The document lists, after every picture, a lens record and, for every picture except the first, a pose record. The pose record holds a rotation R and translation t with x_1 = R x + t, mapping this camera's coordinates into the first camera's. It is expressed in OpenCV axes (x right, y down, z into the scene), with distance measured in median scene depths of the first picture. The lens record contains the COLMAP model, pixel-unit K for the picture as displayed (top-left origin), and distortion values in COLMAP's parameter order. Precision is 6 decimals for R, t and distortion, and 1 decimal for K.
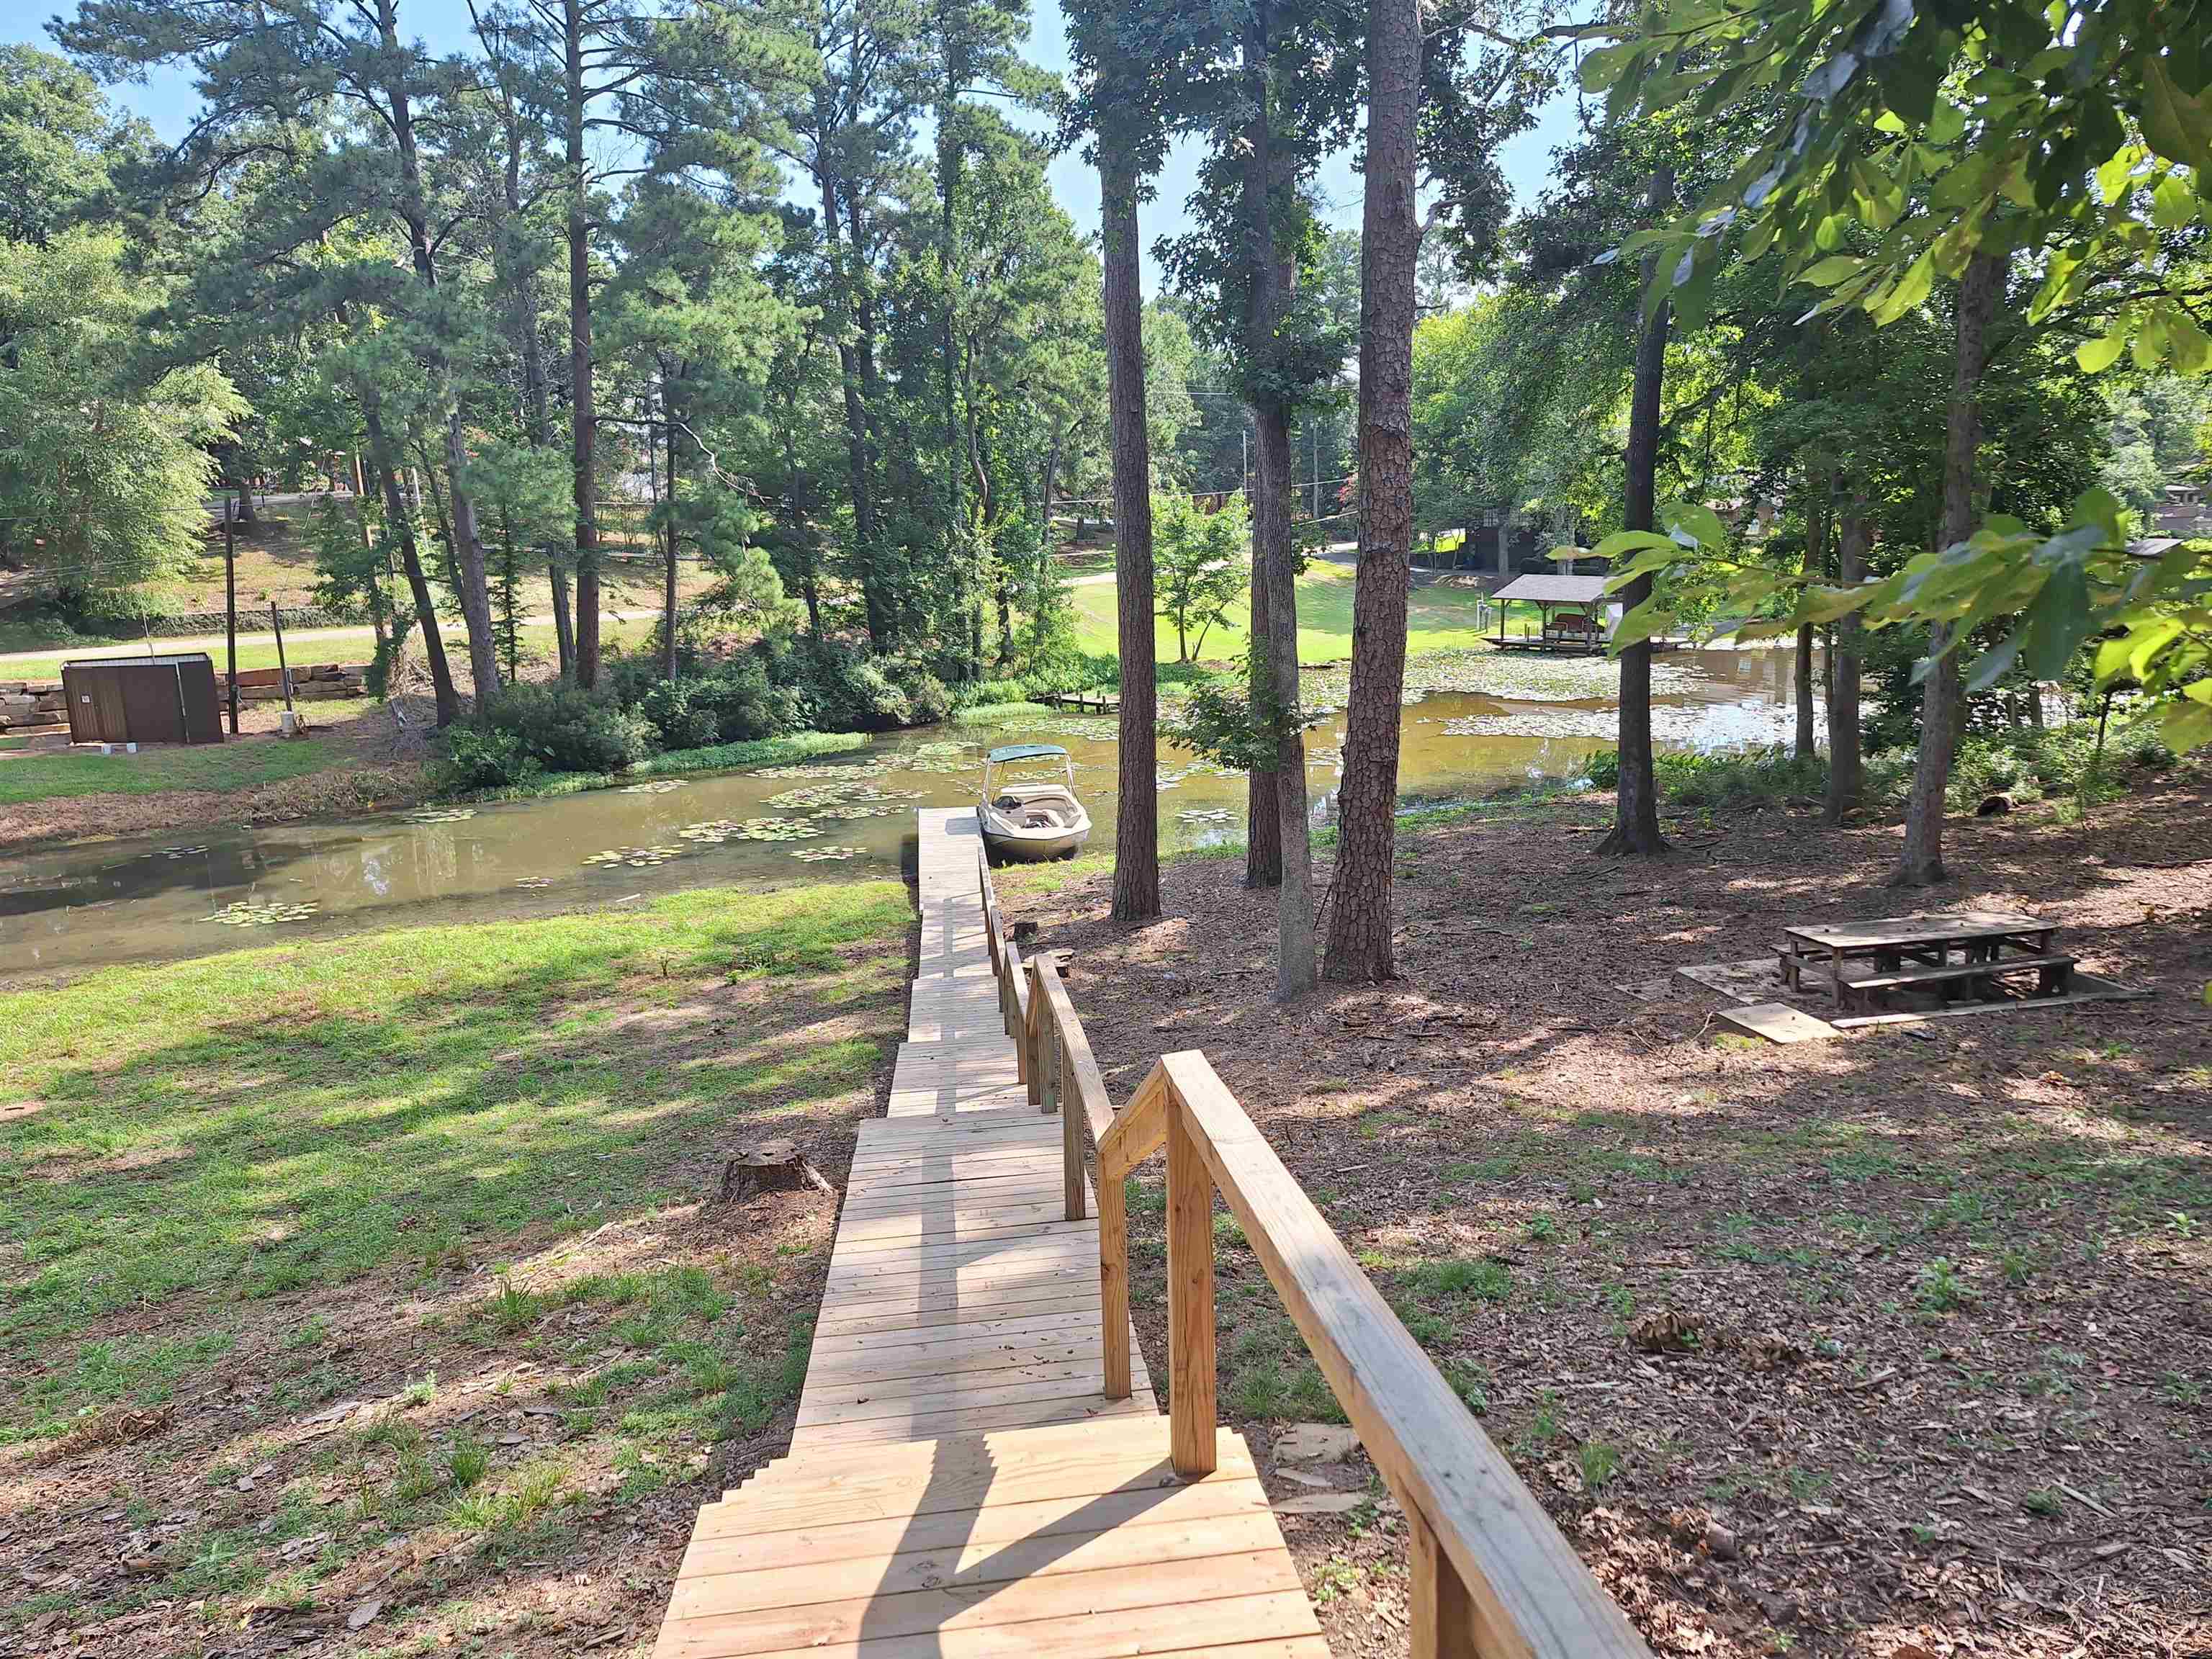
lens RADIAL K [[1553.3, 0, 1113.3], [0, 1553.3, 825.2], [0, 0, 1]] dist [0.069814, -0.064170]
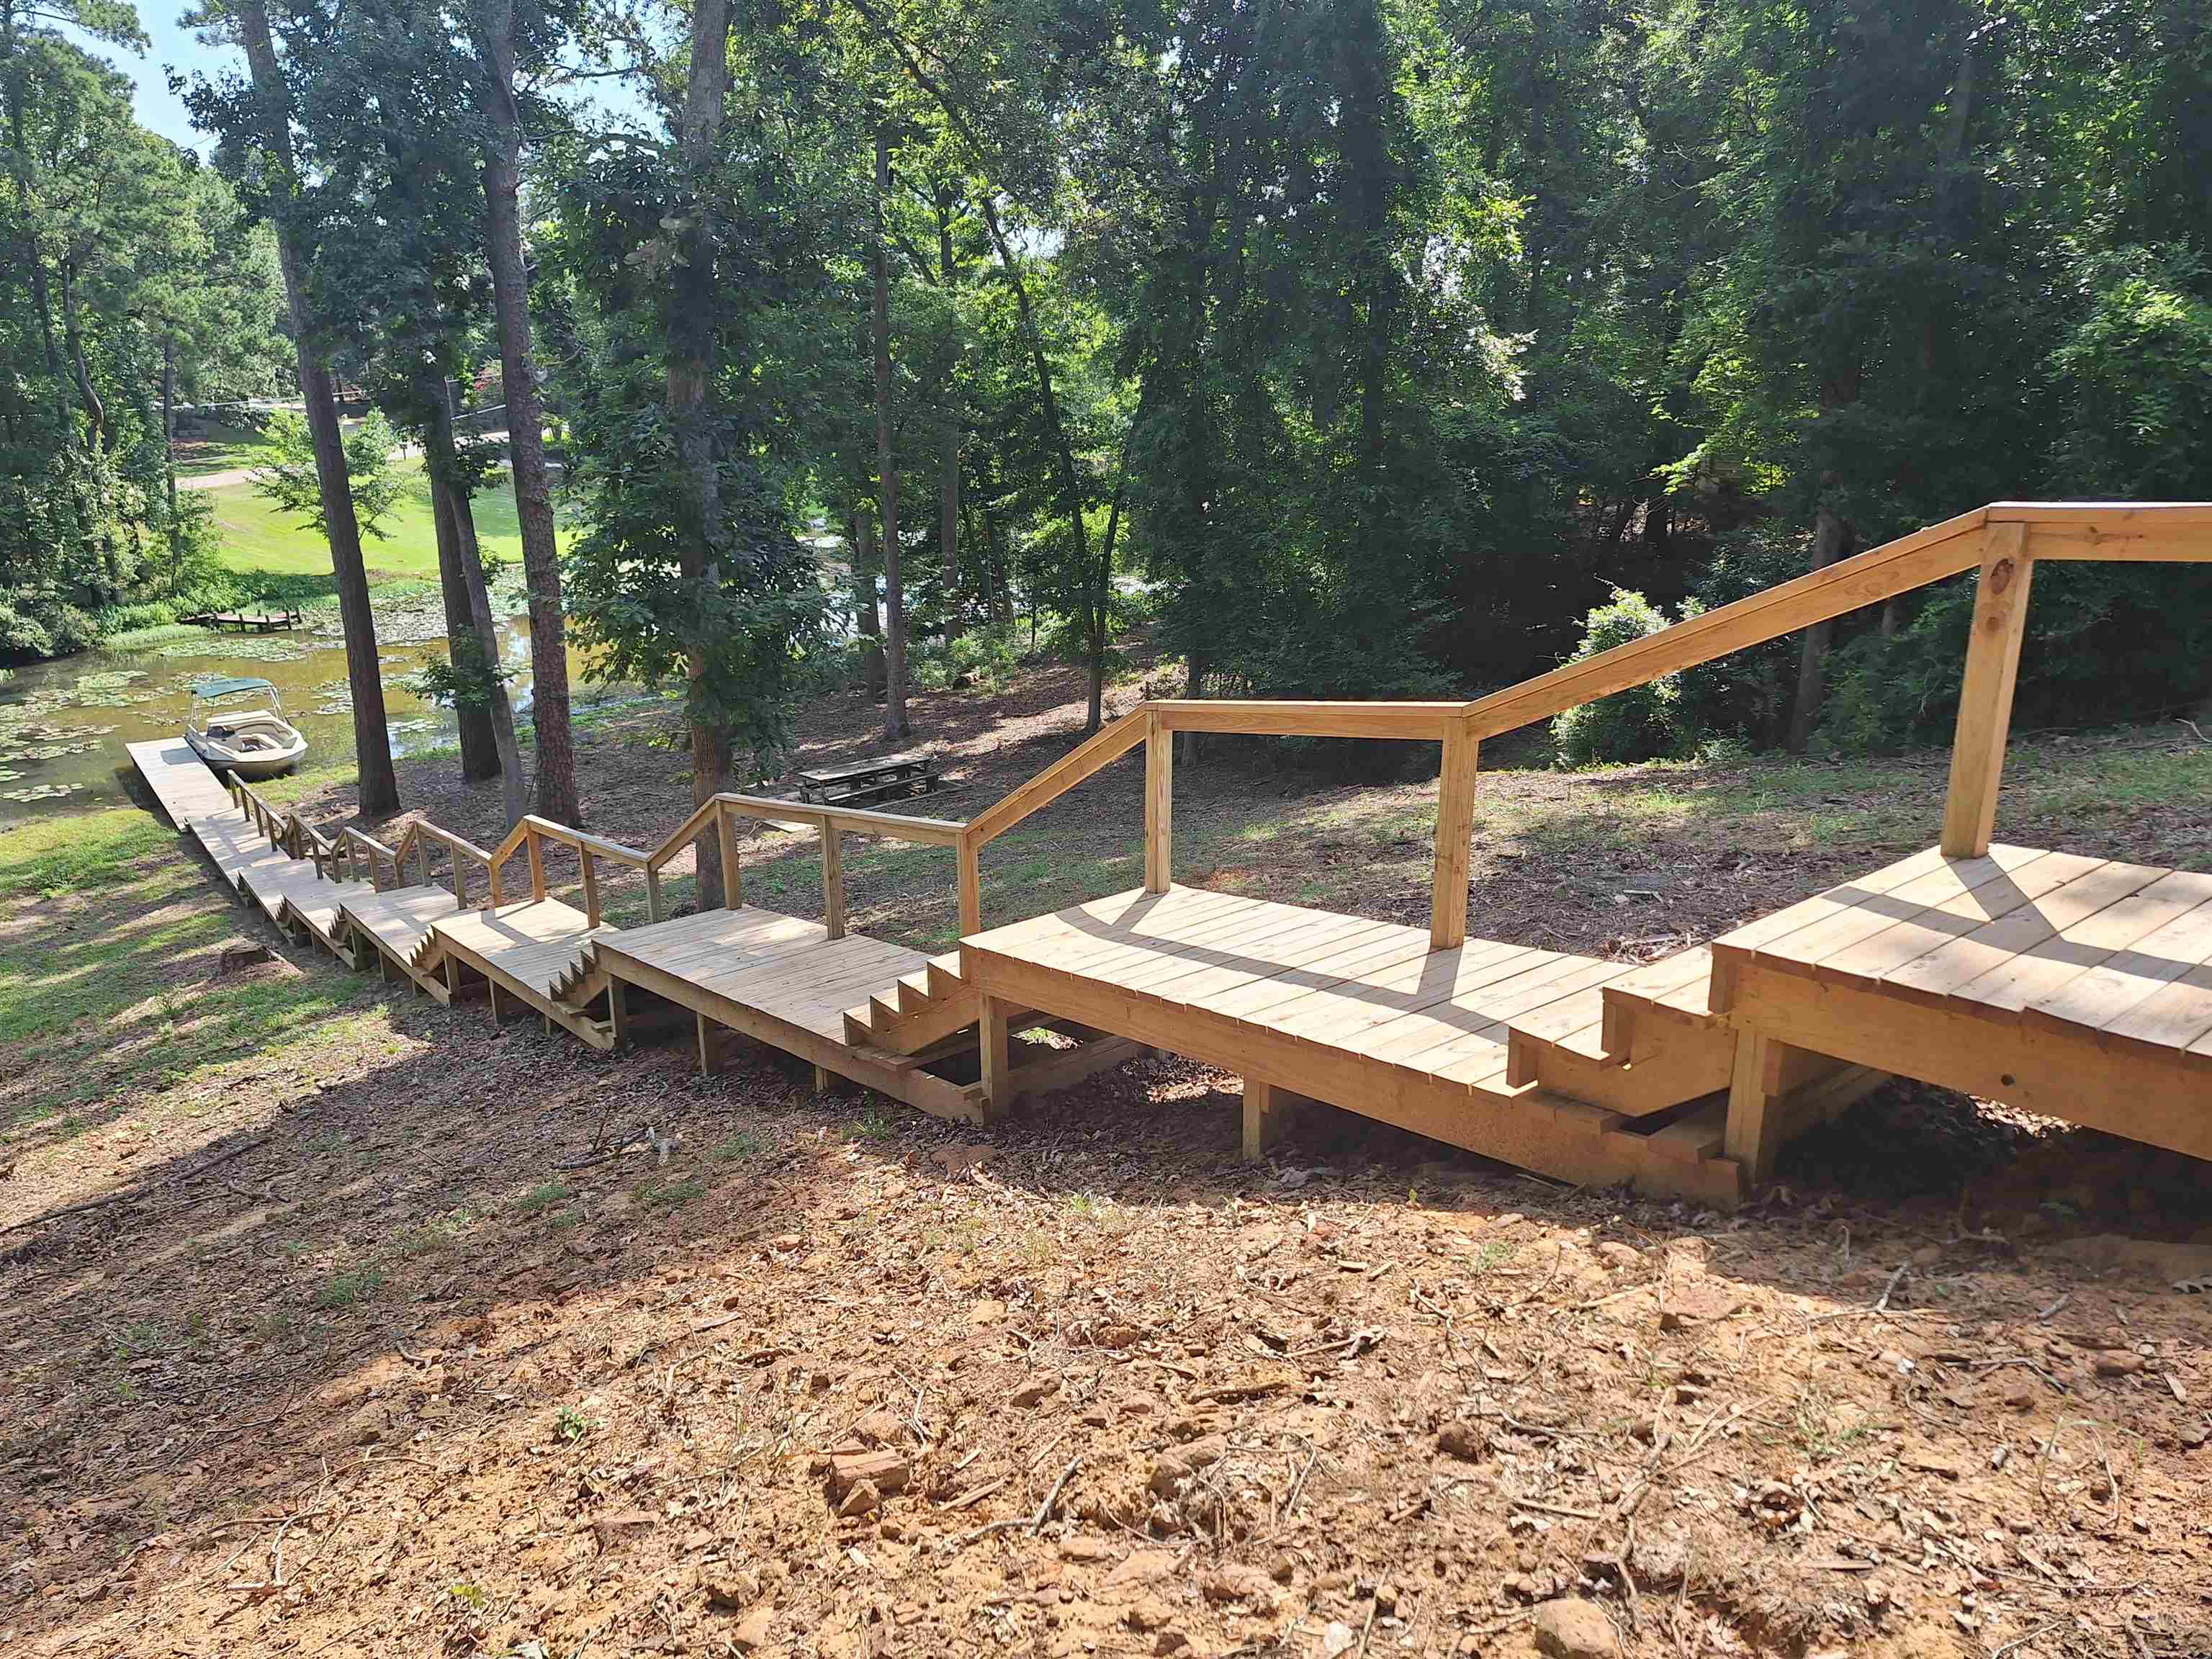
lens RADIAL K [[1553.3, 0, 1132.5], [0, 1553.3, 849.6], [0, 0, 1]] dist [0.069814, -0.064170]
pose [[0.865086, -0.128209, 0.484963, -0.043793], [0.078398, 0.989462, 0.121735, -0.012450], [-0.495460, -0.067291, 0.866021, -0.258950]]
